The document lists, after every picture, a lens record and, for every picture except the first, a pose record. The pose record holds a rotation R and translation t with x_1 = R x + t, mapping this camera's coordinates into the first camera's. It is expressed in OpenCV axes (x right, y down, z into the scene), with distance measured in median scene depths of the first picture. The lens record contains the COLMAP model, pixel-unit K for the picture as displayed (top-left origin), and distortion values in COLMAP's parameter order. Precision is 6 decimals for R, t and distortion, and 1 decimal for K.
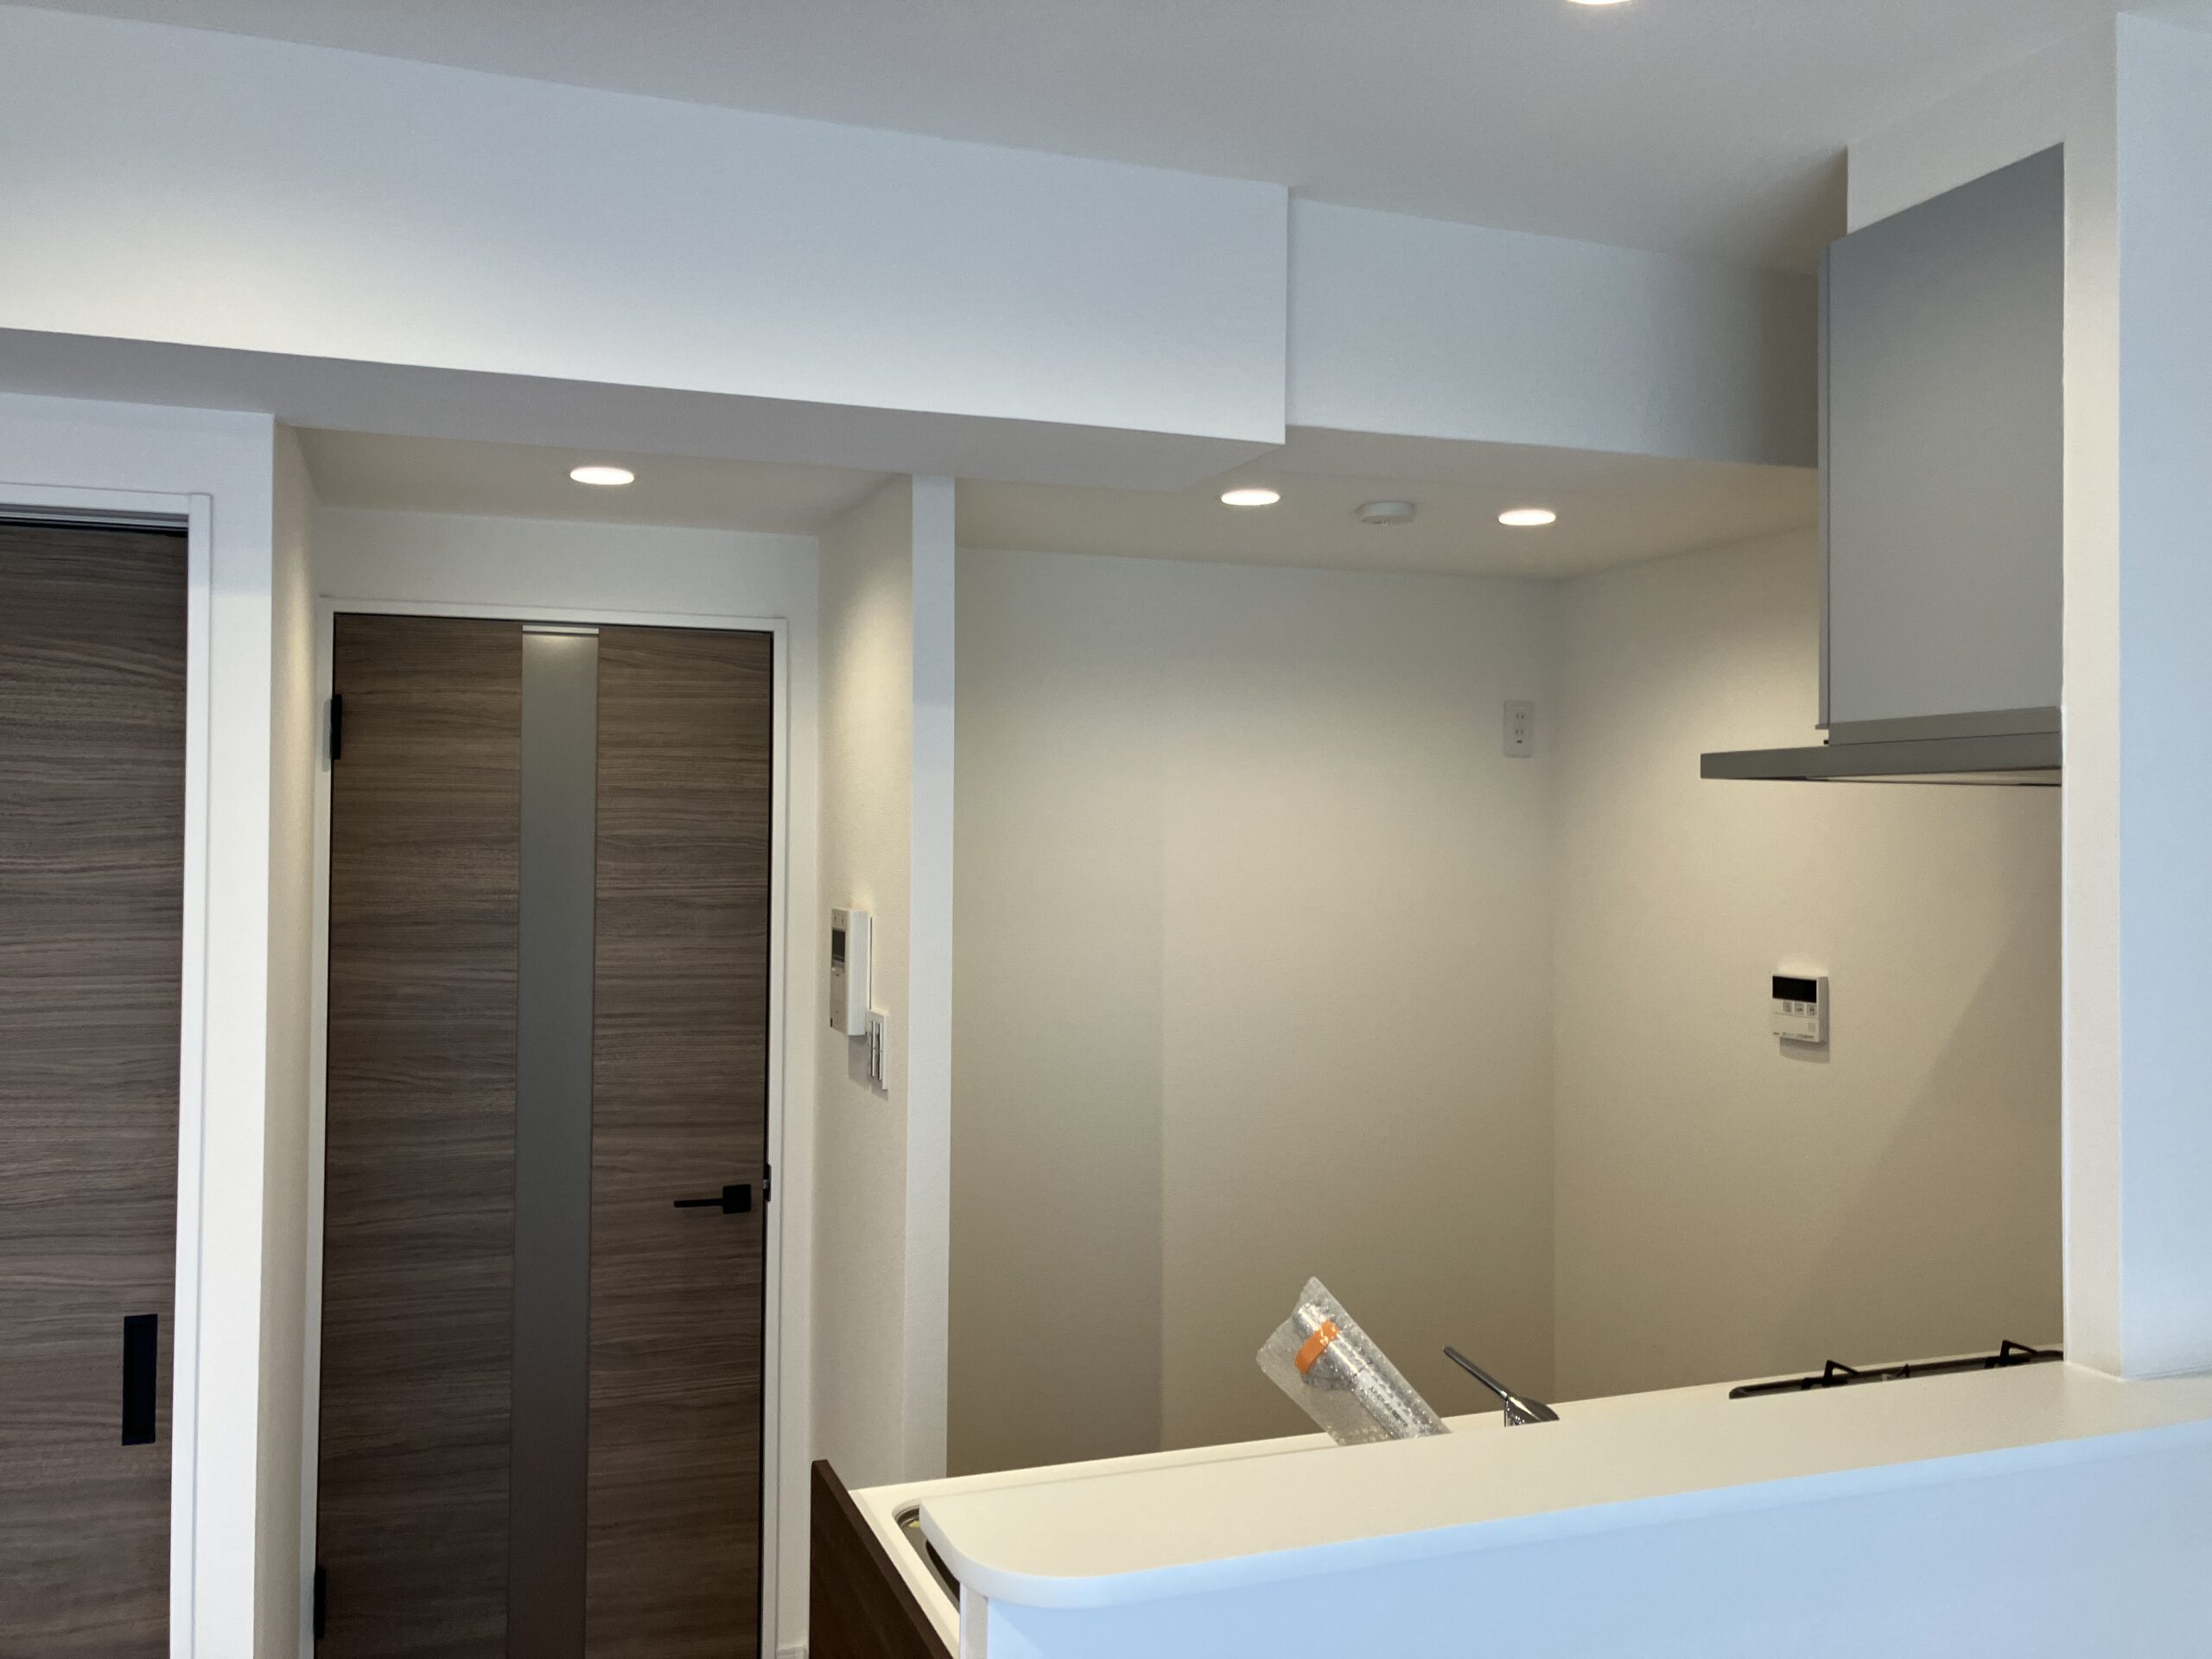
lens RADIAL K [[1821.4, 0, 1110.7], [0, 1821.4, 817.6], [0, 0, 1]] dist [0.035431, -0.029608]
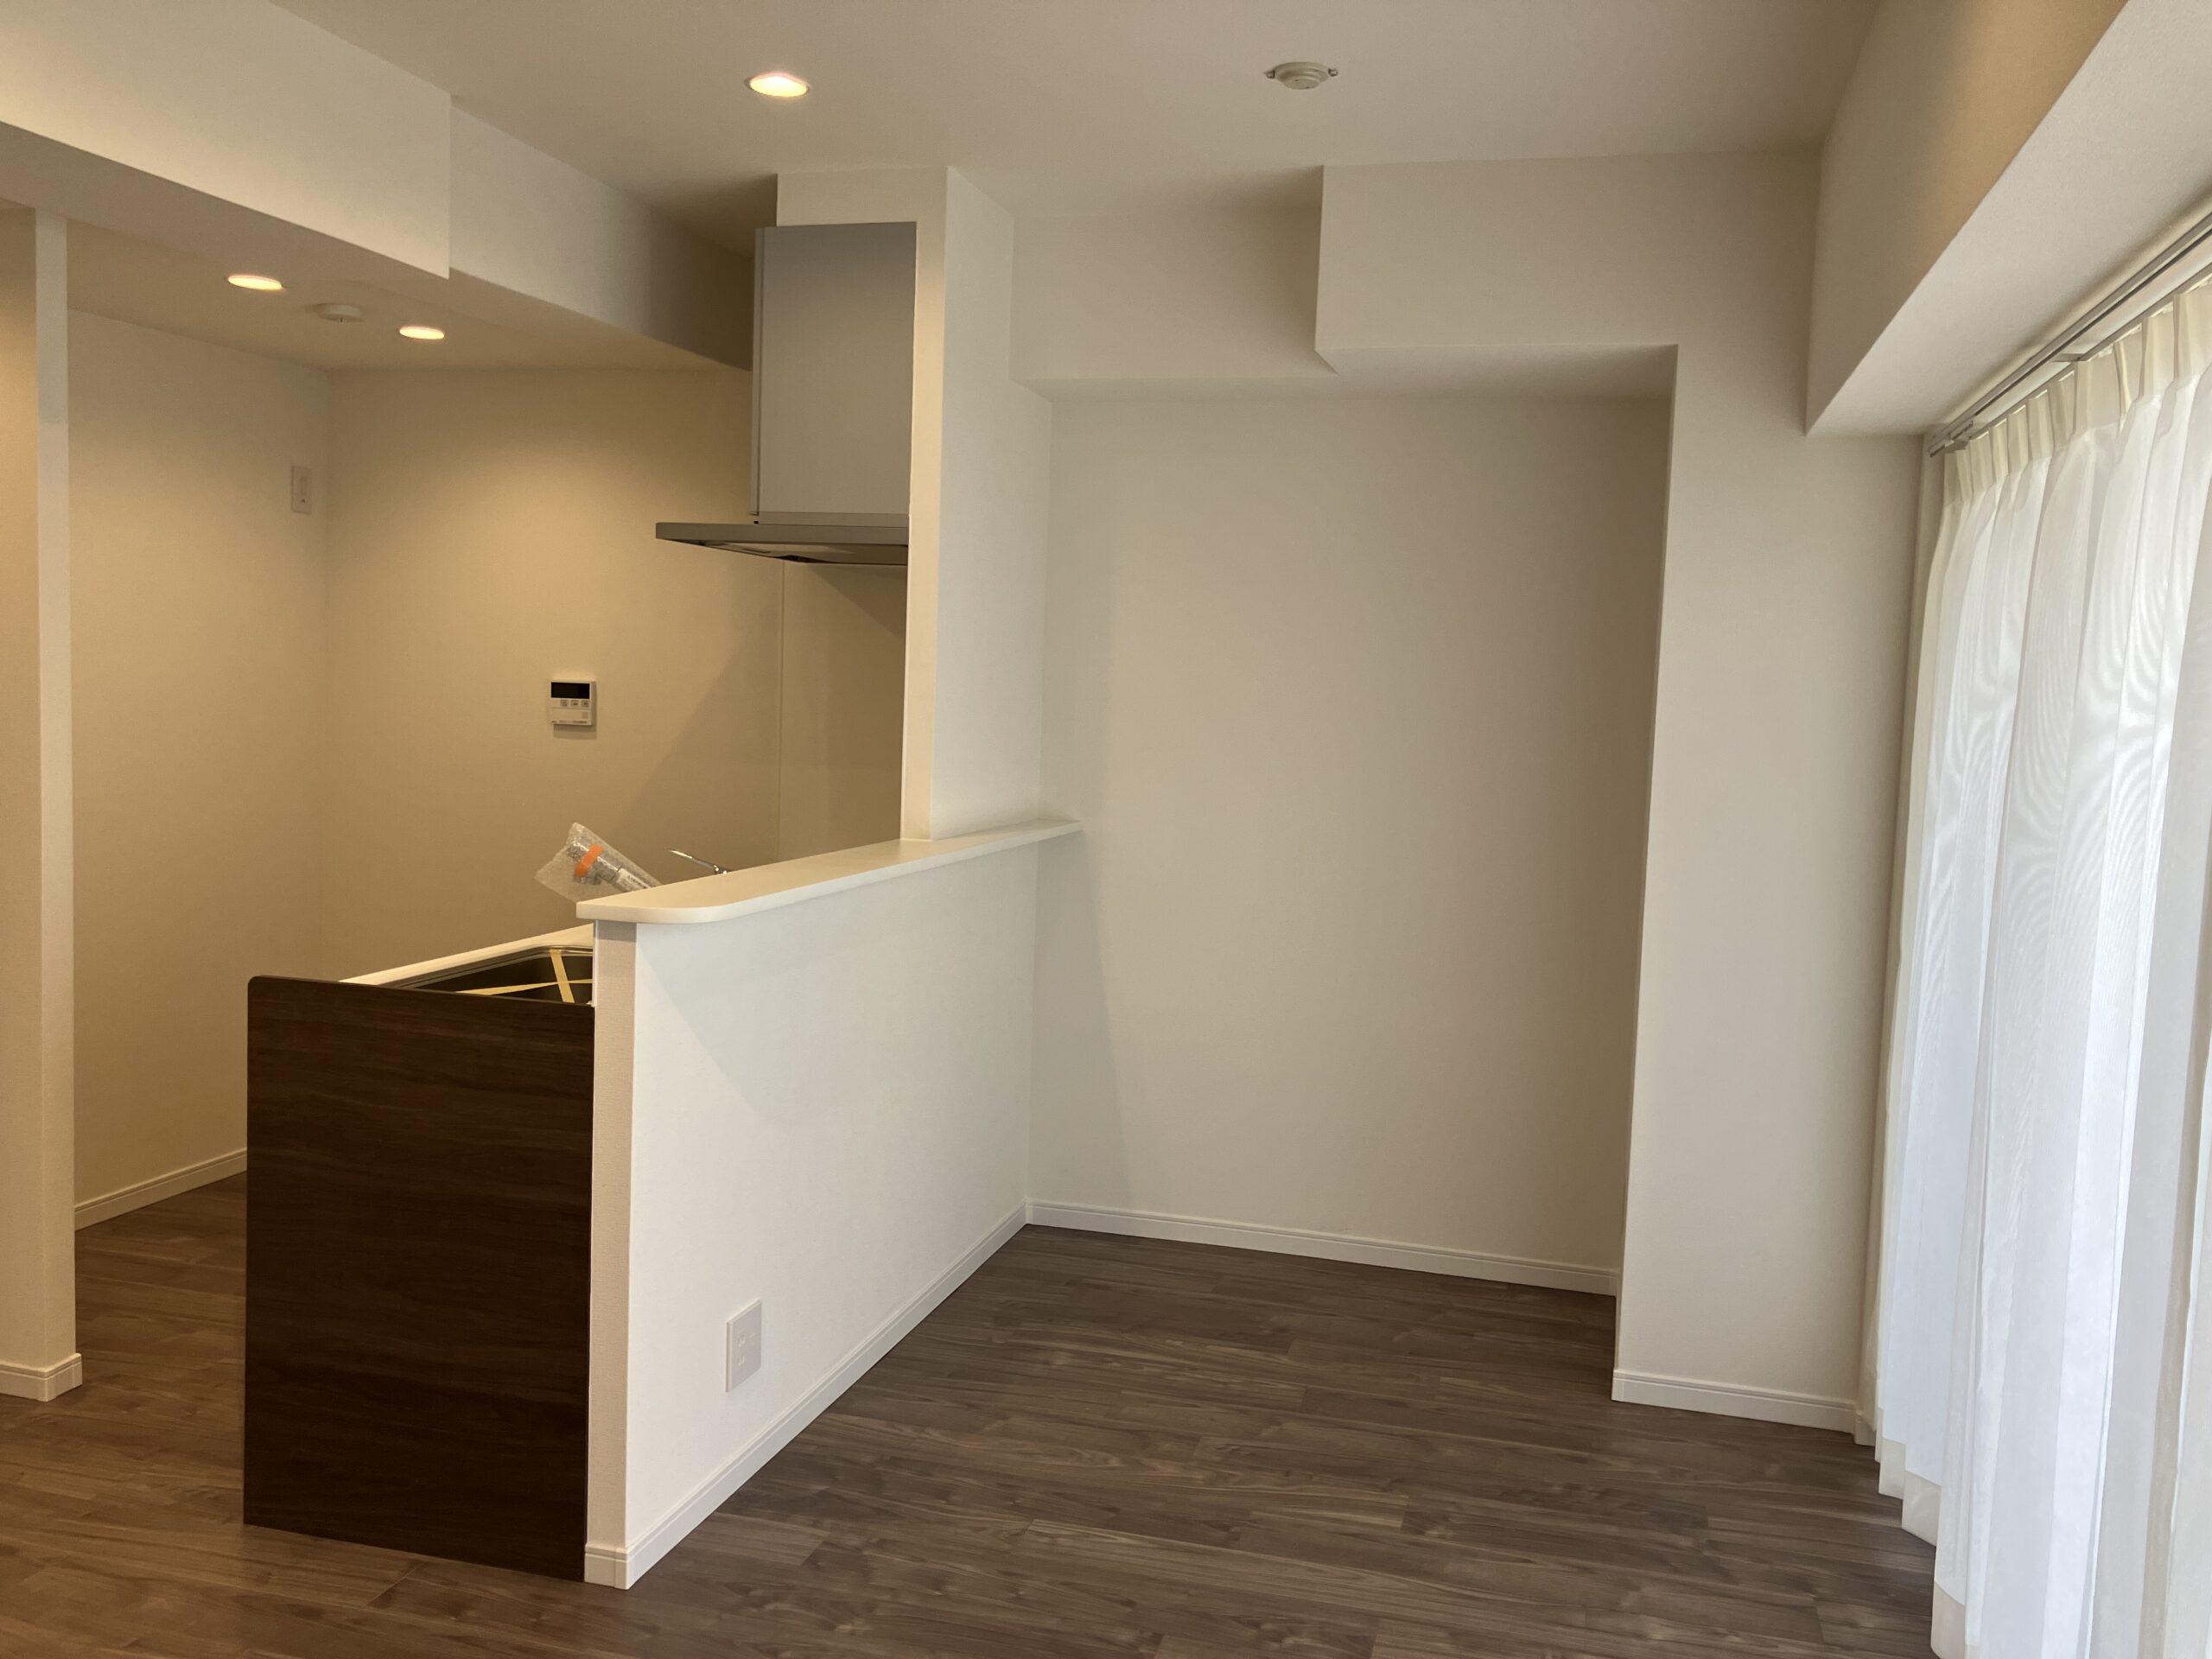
lens RADIAL K [[1821.4, 0, 1103.7], [0, 1821.4, 810.1], [0, 0, 1]] dist [0.035431, -0.029608]
pose [[0.596621, -0.045775, 0.801216, -0.552247], [-0.039270, 0.995511, 0.086118, 0.047282], [-0.801561, -0.082844, 0.592145, -0.213649]]
